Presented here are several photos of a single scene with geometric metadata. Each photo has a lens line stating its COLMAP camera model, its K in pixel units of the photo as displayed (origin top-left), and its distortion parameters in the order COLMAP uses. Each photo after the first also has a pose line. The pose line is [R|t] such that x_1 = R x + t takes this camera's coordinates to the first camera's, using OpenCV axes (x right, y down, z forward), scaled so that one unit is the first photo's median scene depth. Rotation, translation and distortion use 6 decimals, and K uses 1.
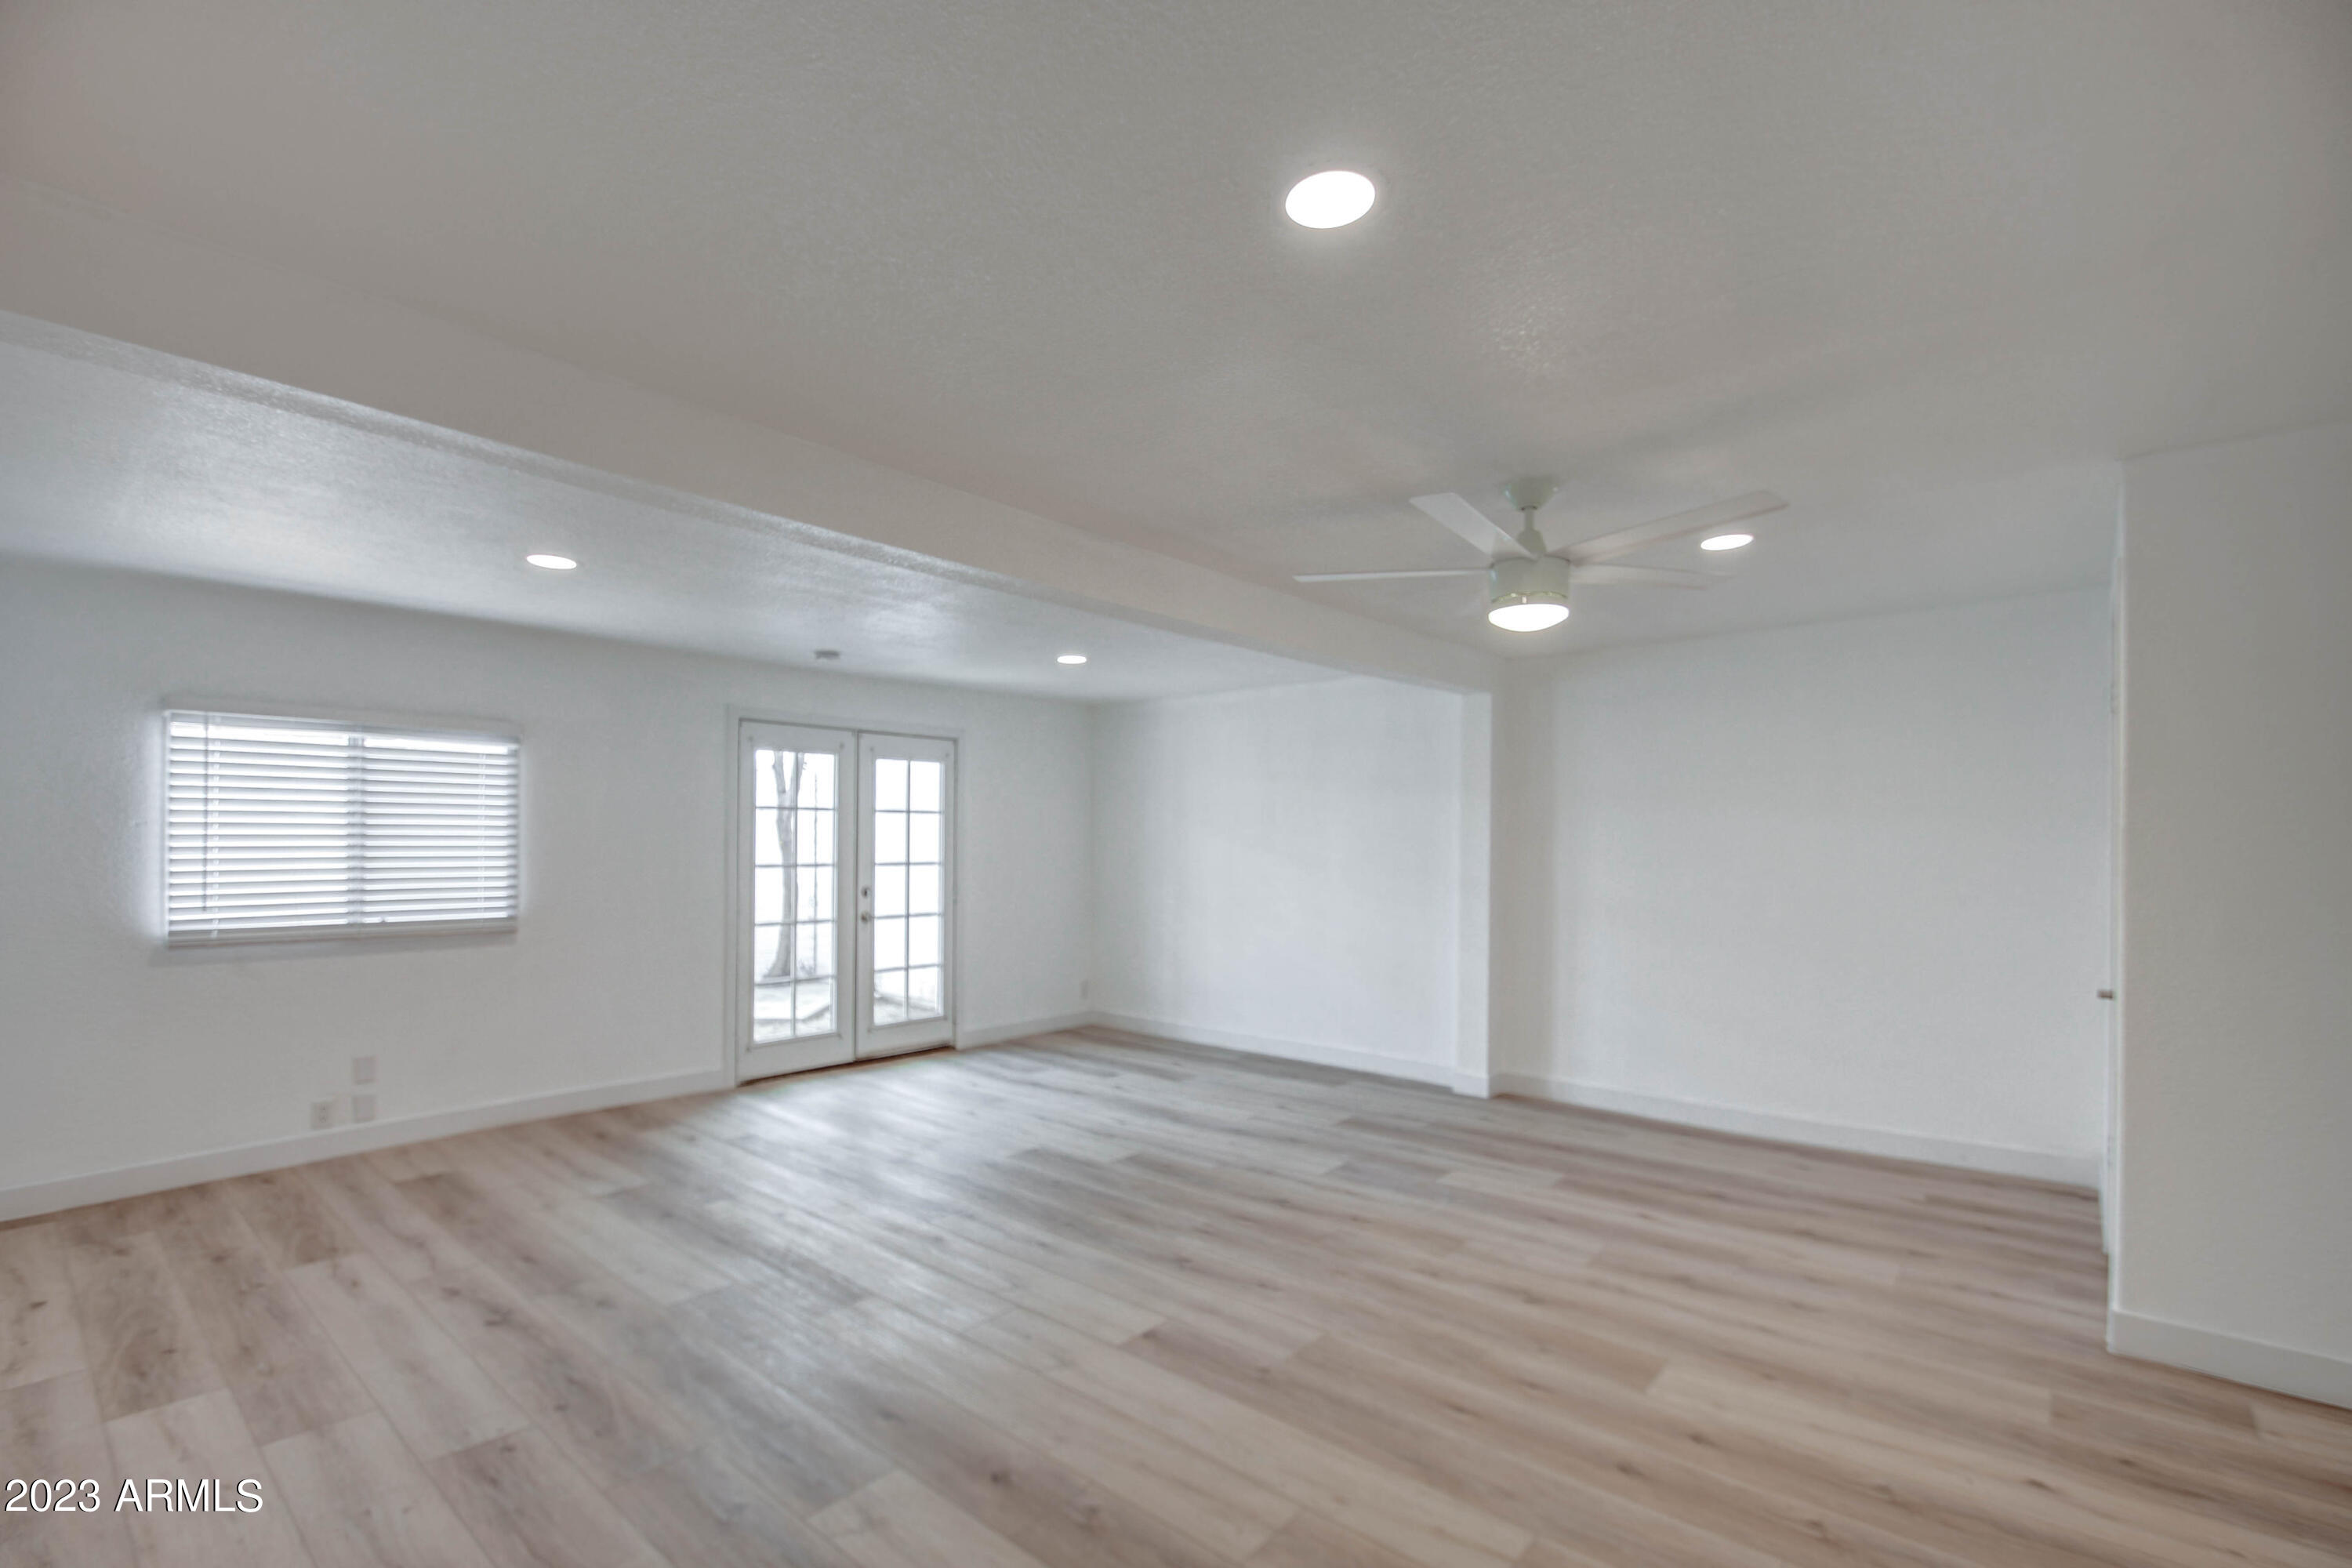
lens RADIAL K [[1030.7, 0, 1180.4], [0, 1030.7, 815.3], [0, 0, 1]] dist [0.027310, -0.016988]
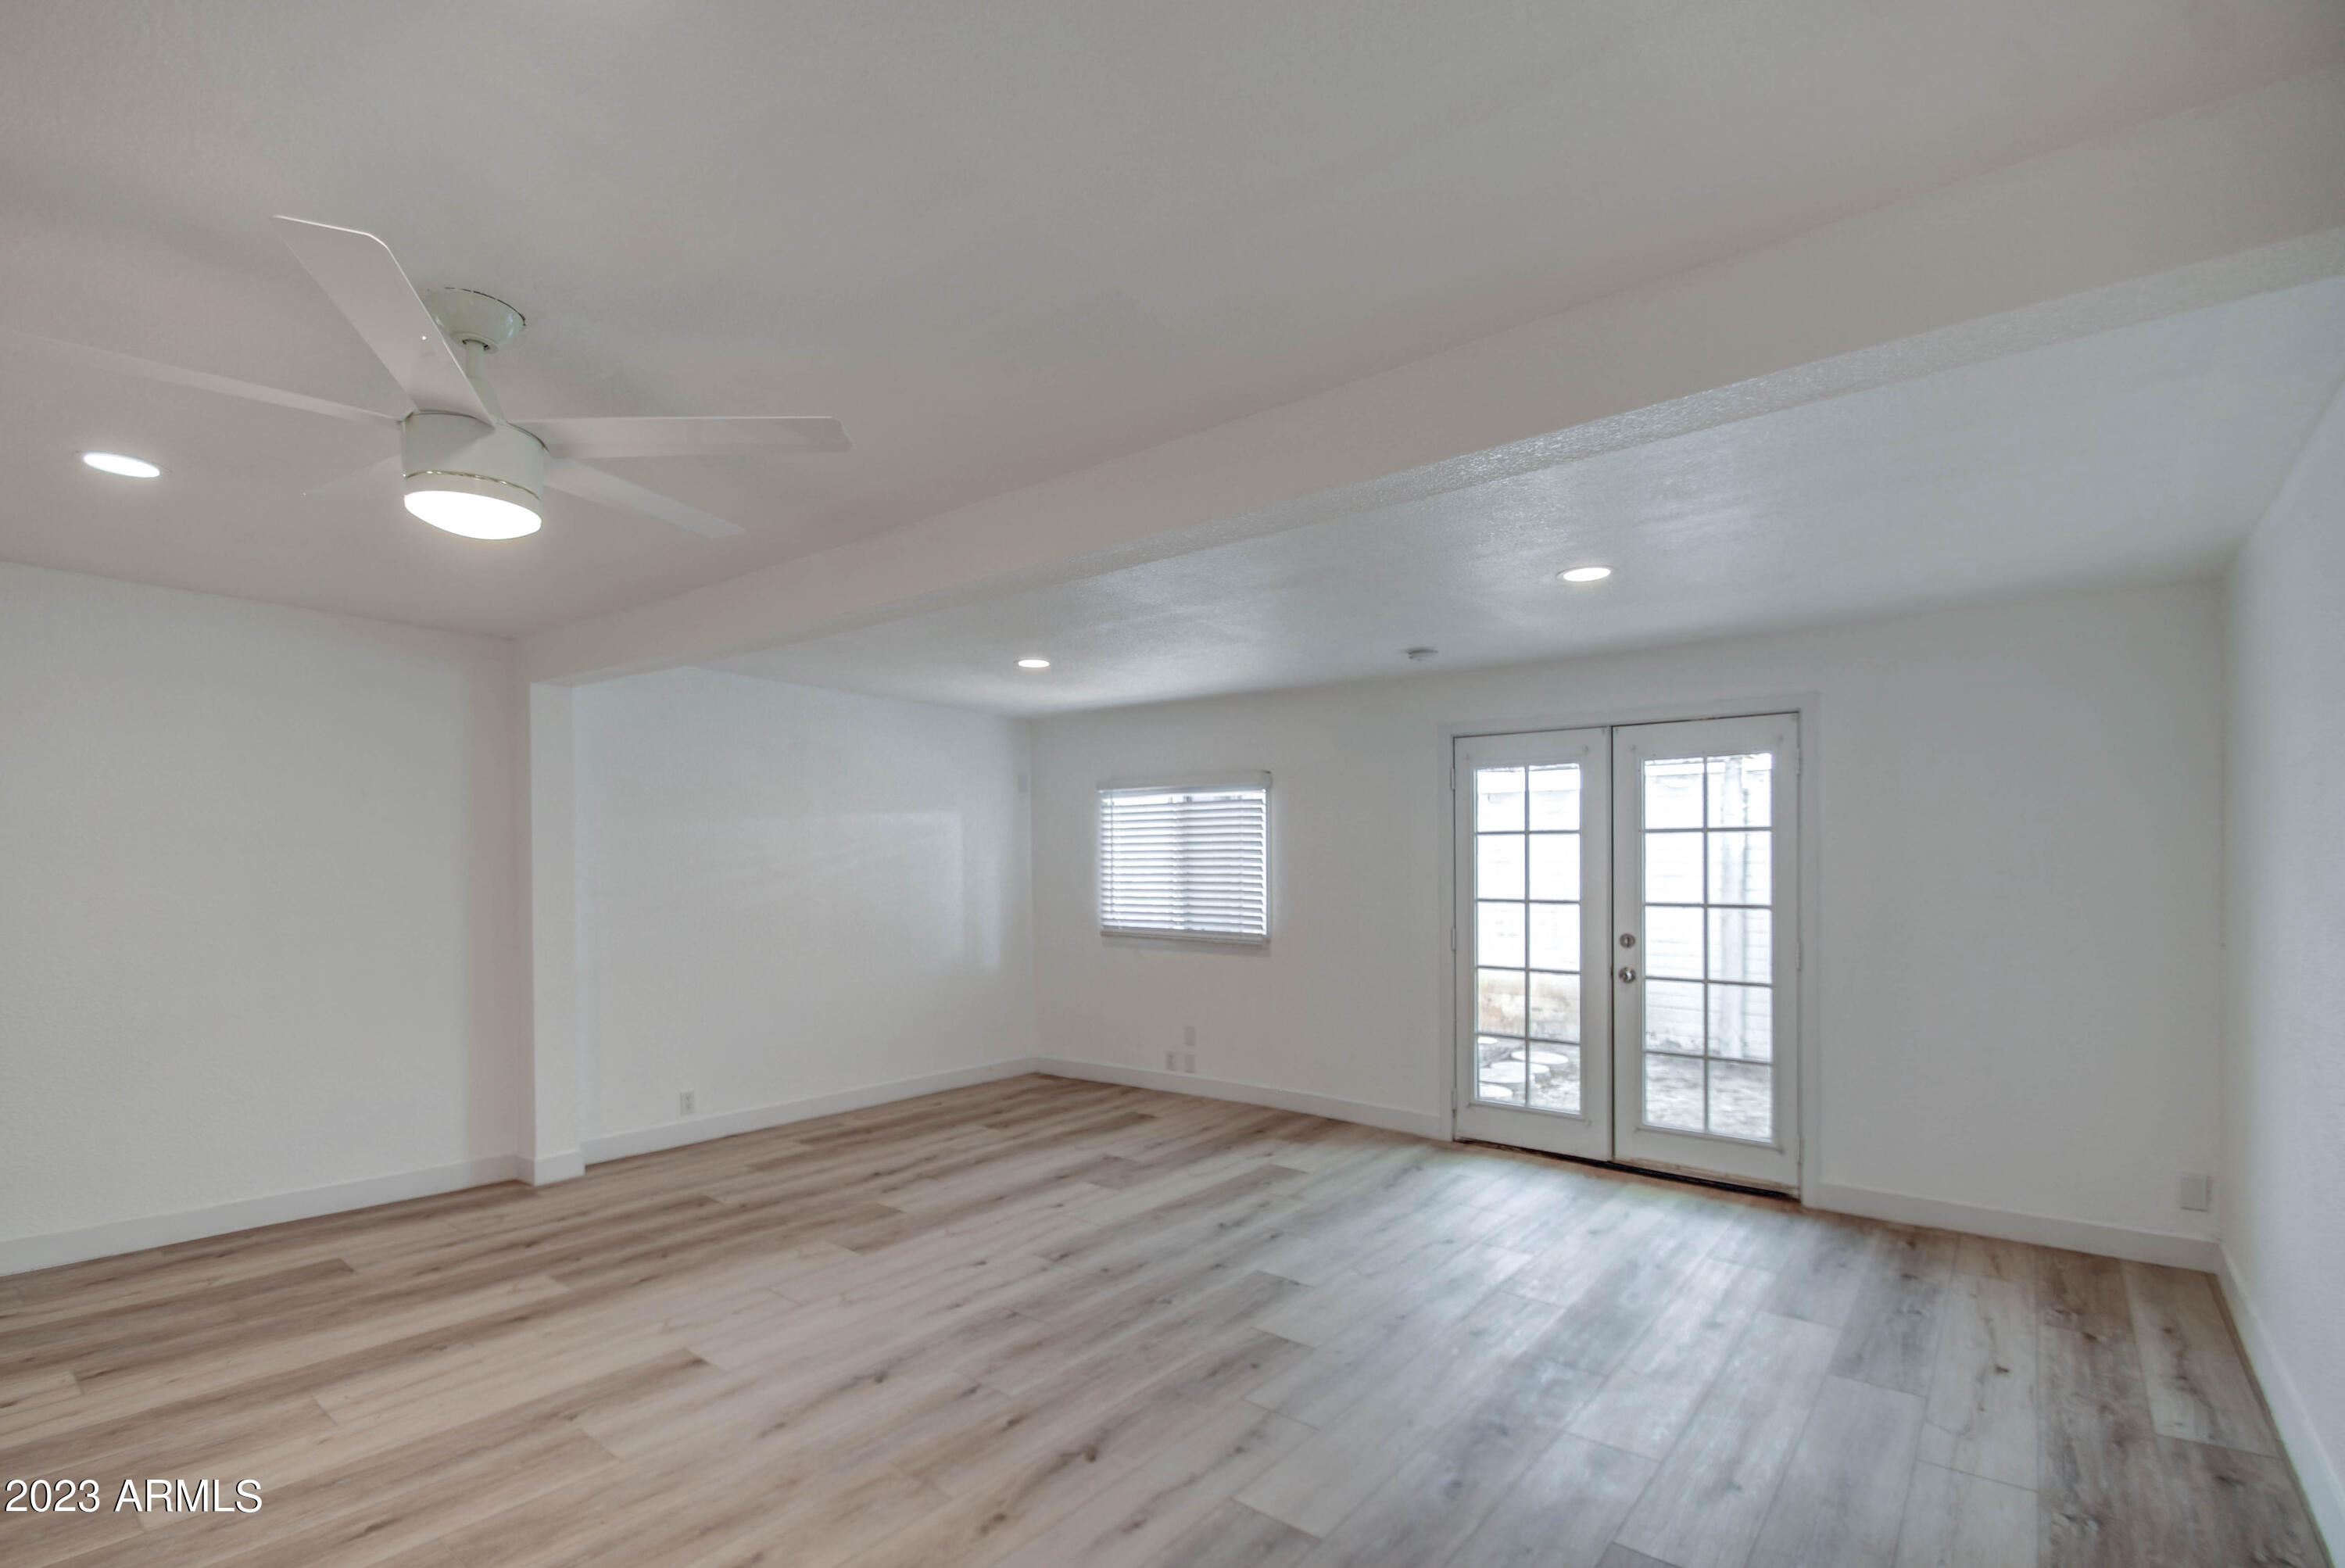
lens RADIAL K [[1101.3, 0, 1181.7], [0, 1101.3, 855.8], [0, 0, 1]] dist [0.013471, -0.022811]
pose [[0.035448, -0.014995, -0.999259, 0.560562], [0.019481, 0.999708, -0.014310, 0.021282], [0.999182, -0.018959, 0.035730, 0.766250]]
